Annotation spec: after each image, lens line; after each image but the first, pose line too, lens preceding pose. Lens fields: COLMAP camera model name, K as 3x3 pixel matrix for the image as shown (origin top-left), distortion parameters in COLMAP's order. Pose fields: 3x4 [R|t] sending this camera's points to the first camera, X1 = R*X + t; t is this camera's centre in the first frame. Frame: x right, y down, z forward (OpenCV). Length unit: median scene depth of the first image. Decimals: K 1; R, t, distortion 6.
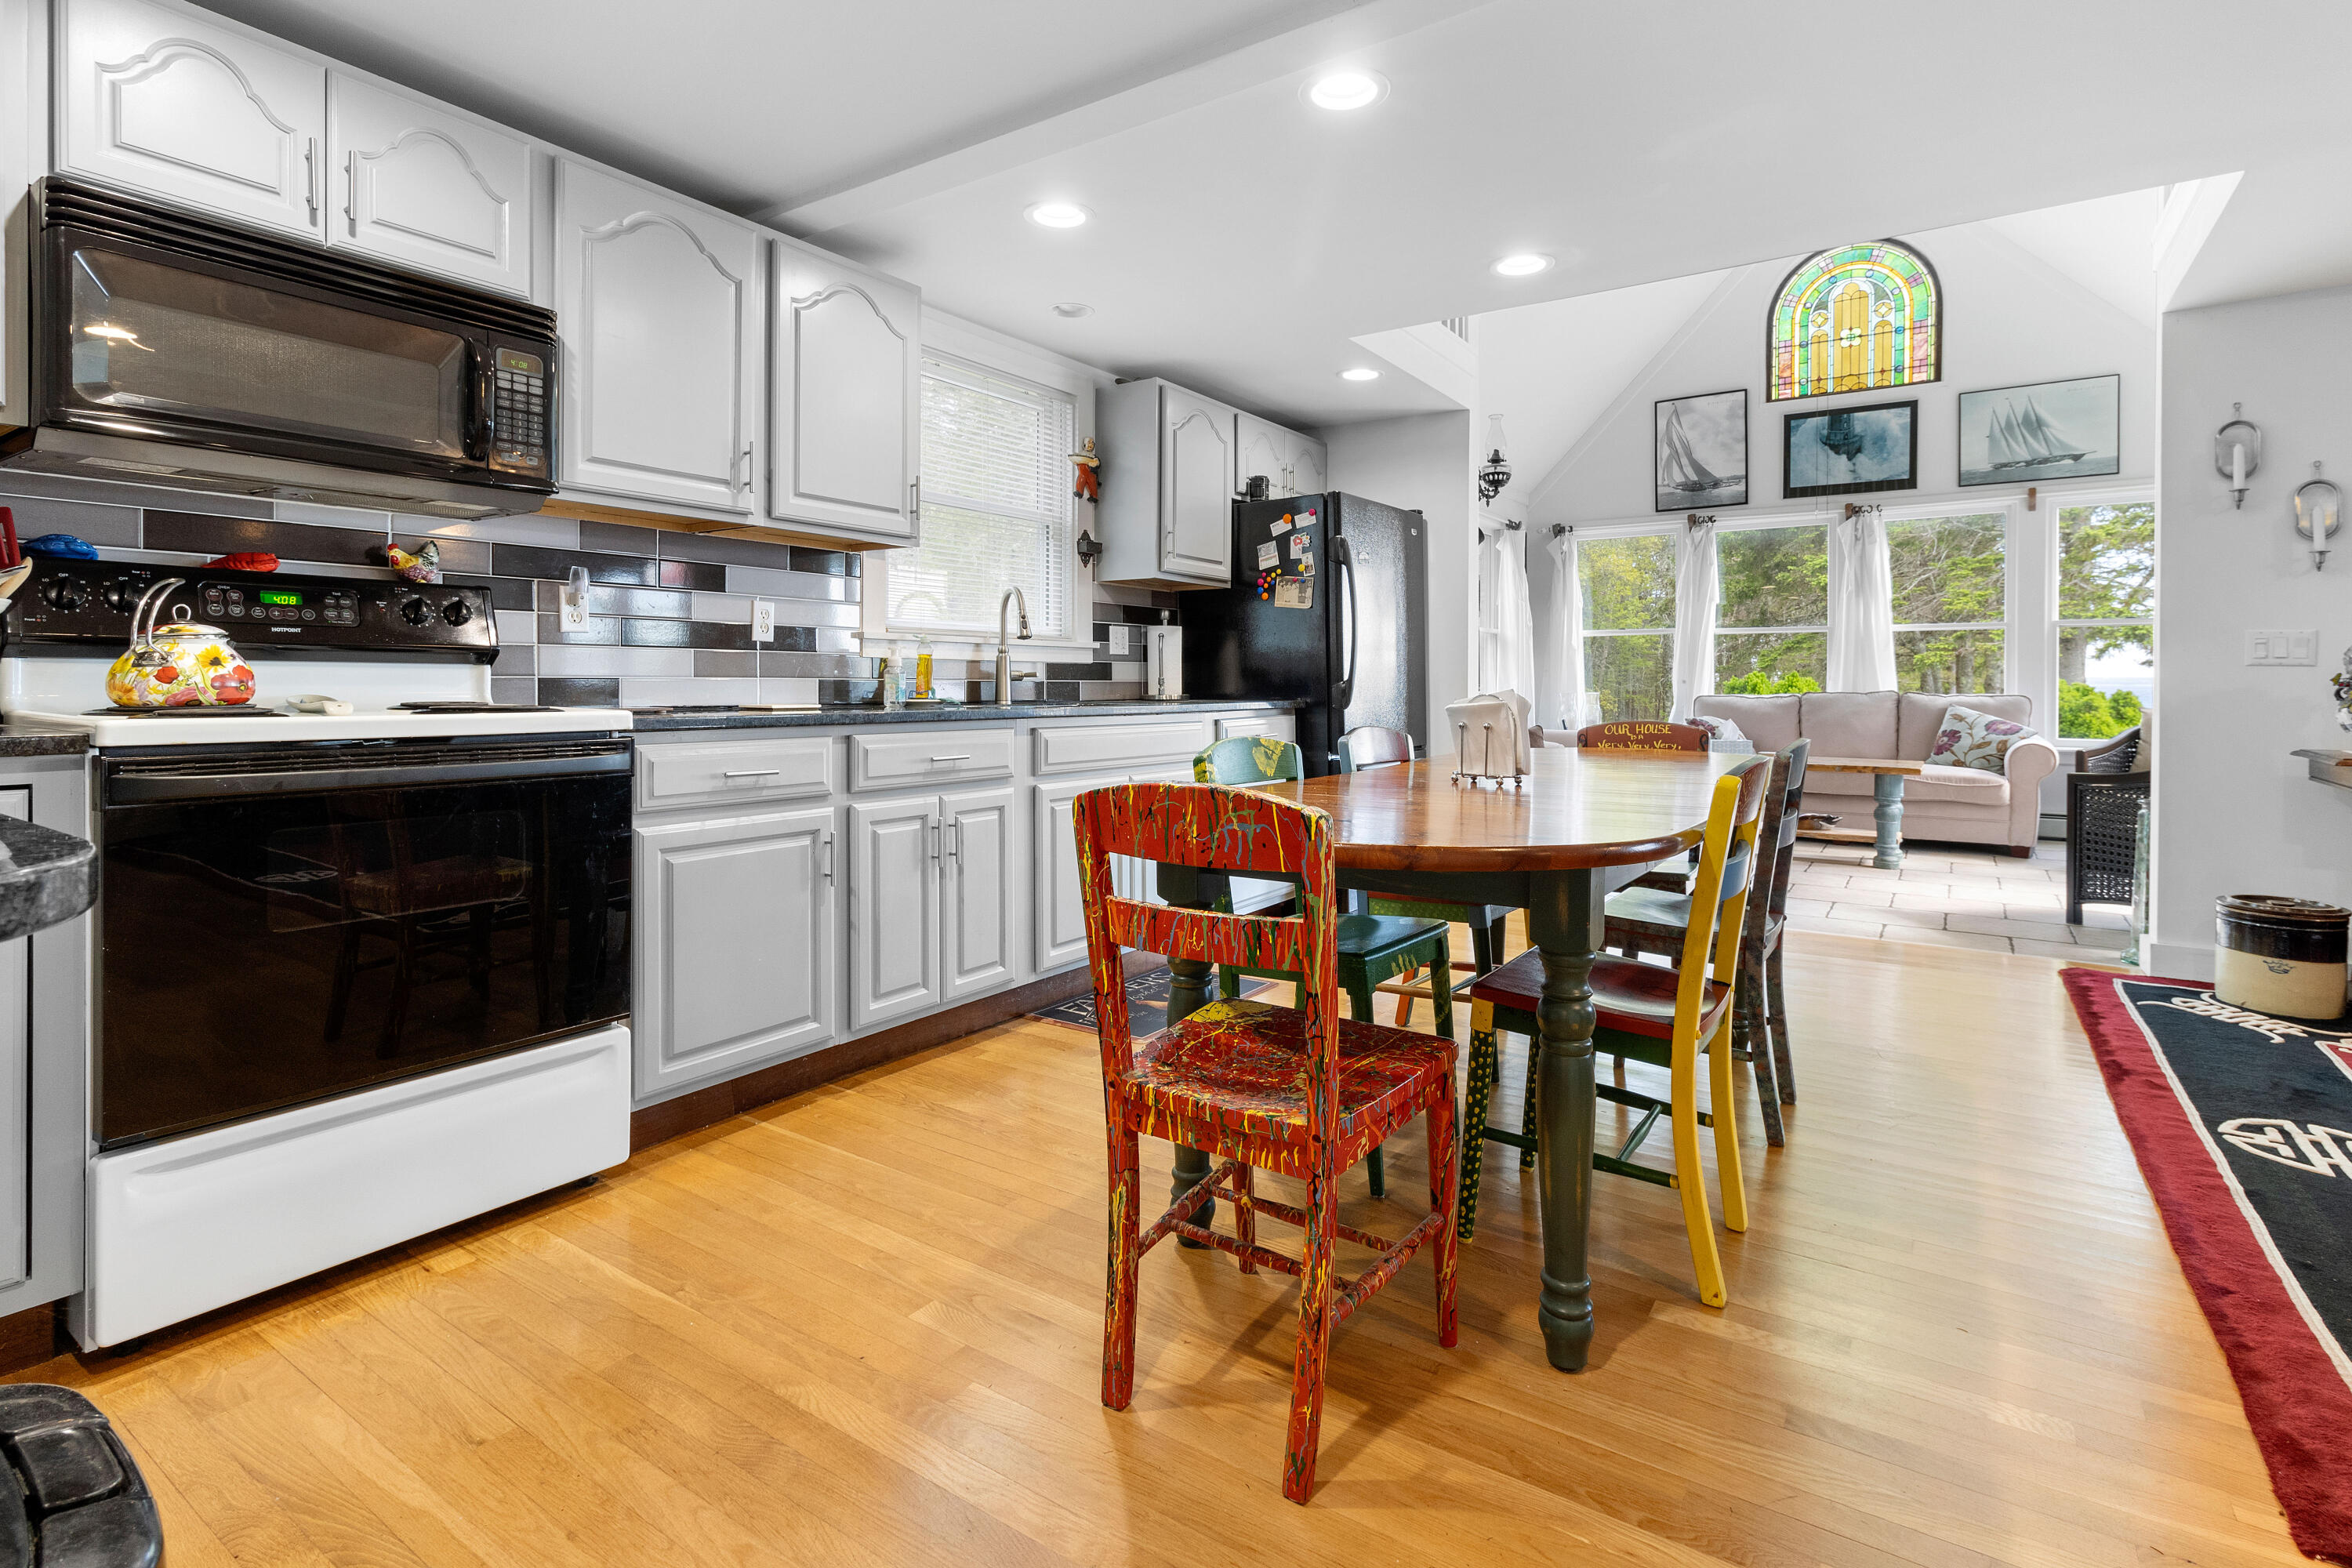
lens RADIAL K [[1102.8, 0, 1236.2], [0, 1102.8, 690.3], [0, 0, 1]] dist [0.004936, -0.001703]
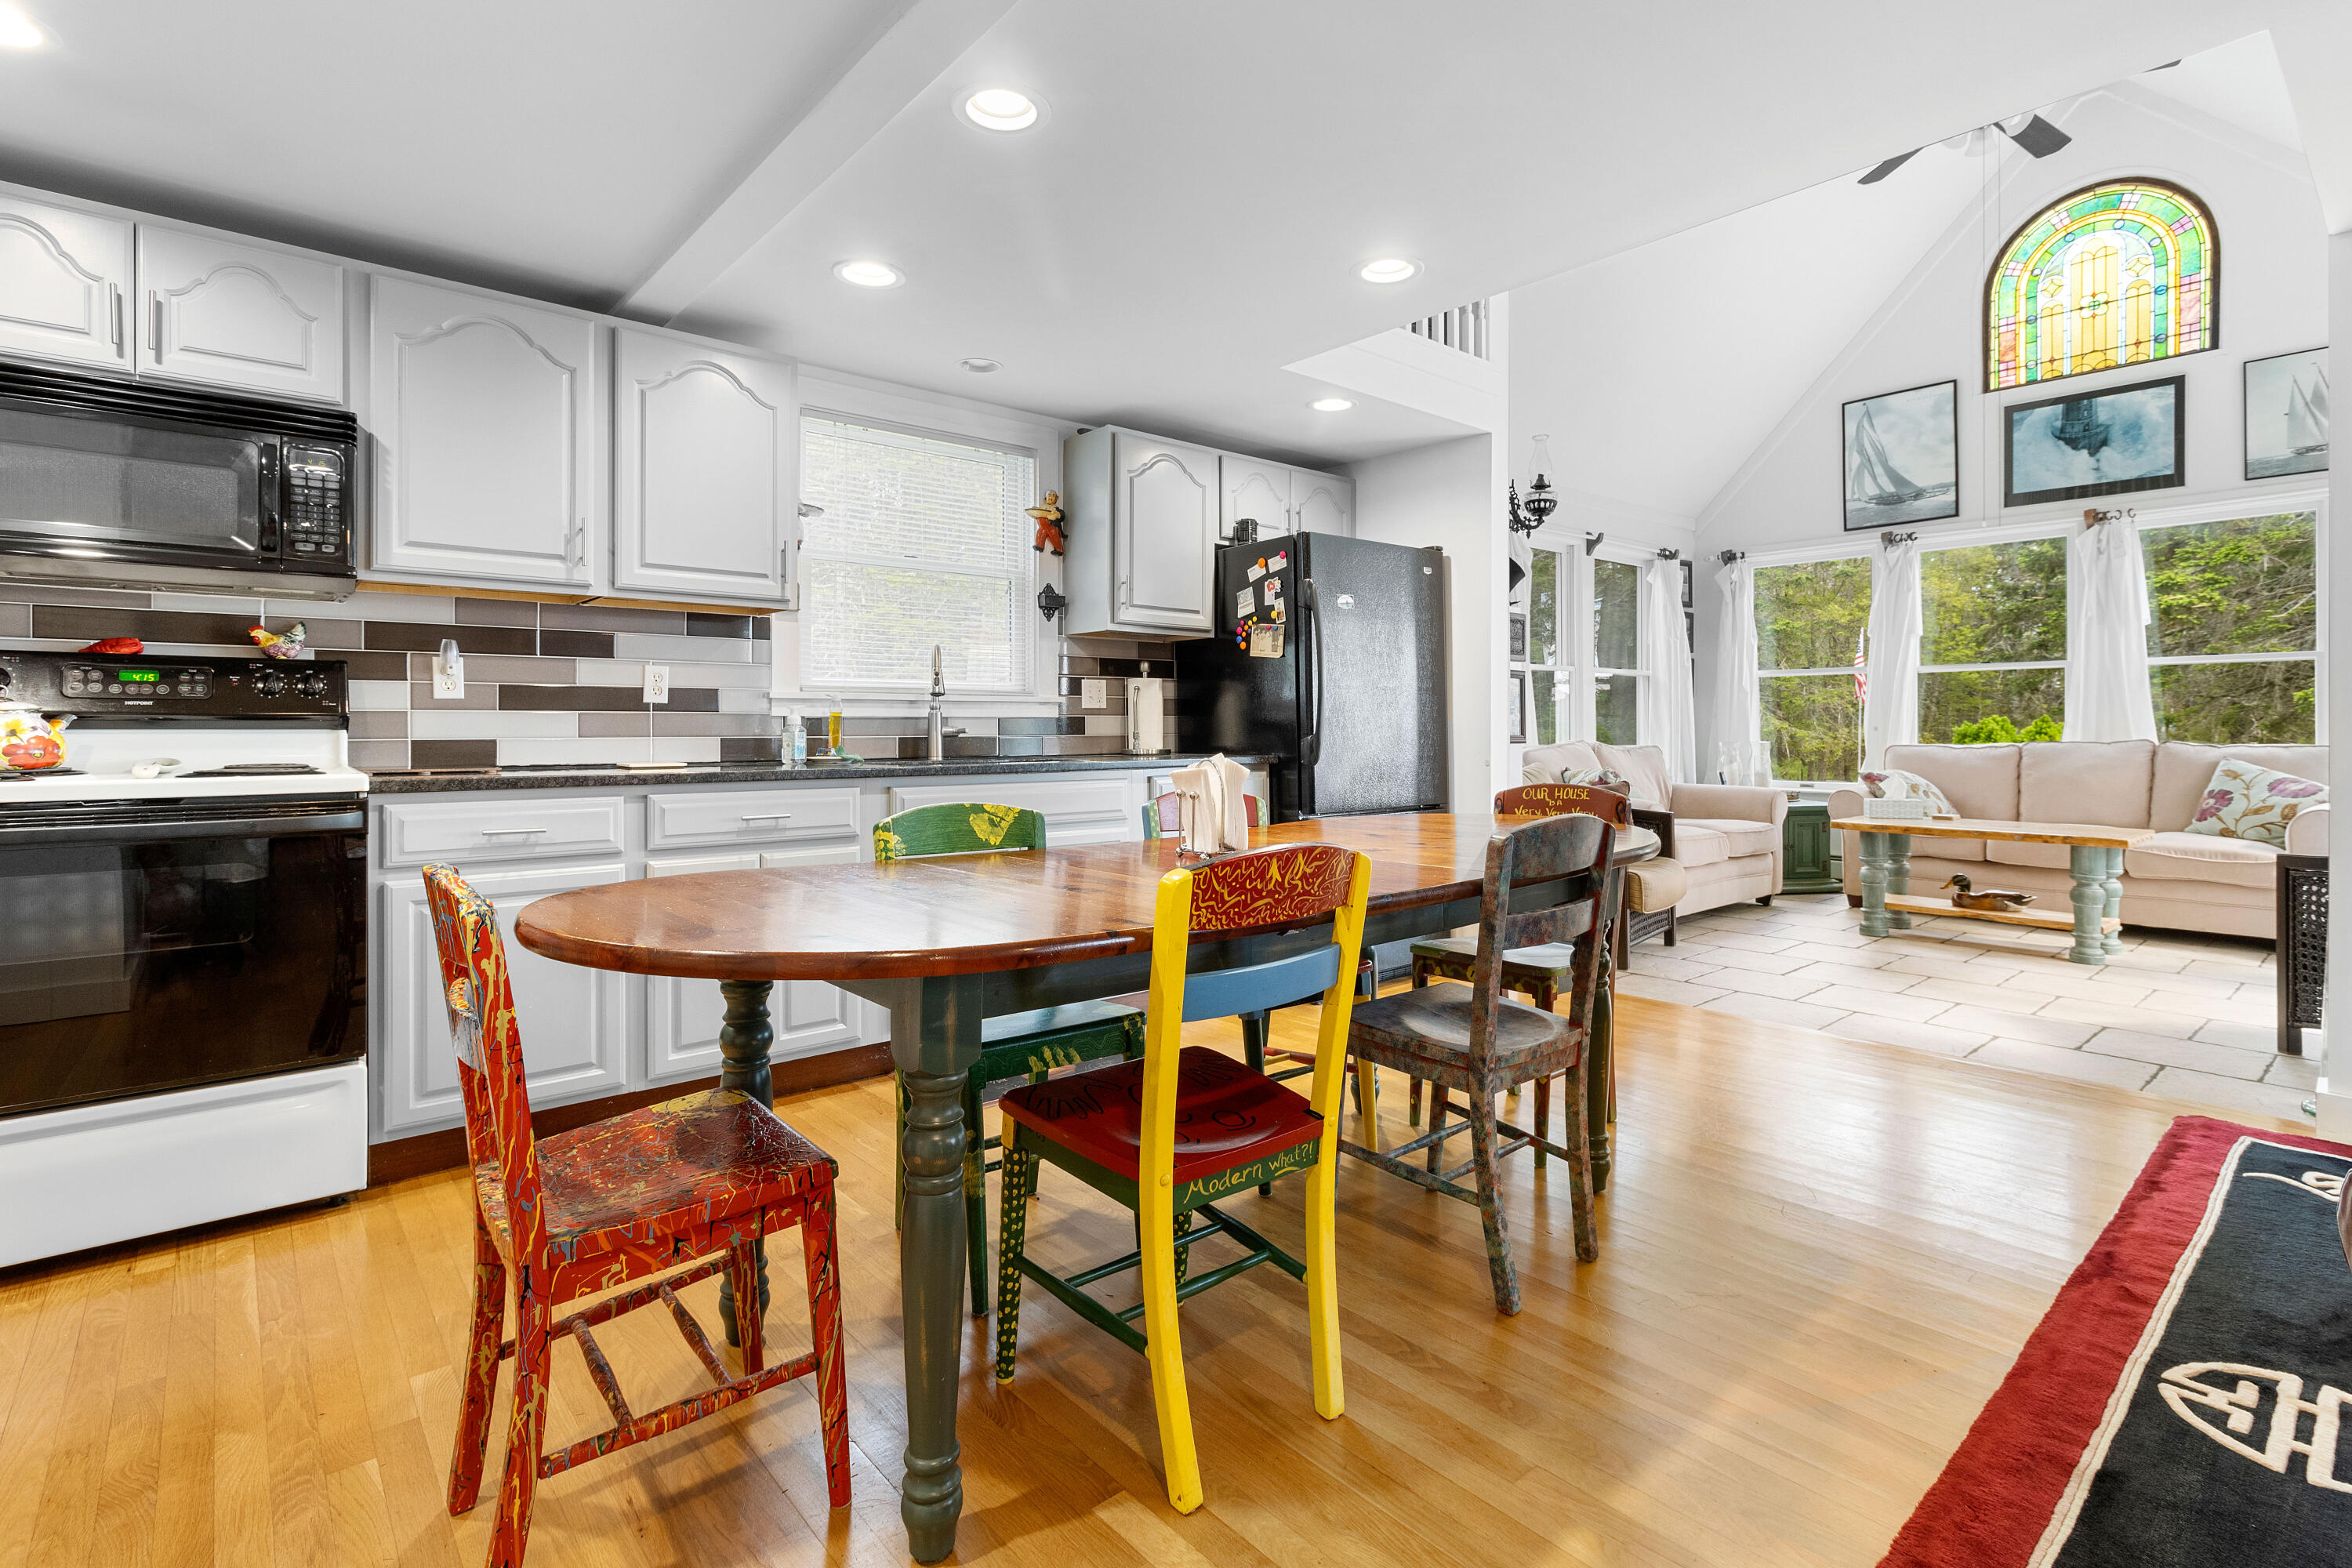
lens RADIAL K [[1102.8, 0, 1215.2], [0, 1102.8, 728.0], [0, 0, 1]] dist [0.004936, -0.001703]
pose [[0.964654, -0.004001, -0.263490, 0.301594], [0.002586, 0.999980, -0.005719, -0.010200], [0.263508, 0.004836, 0.964645, 0.092357]]
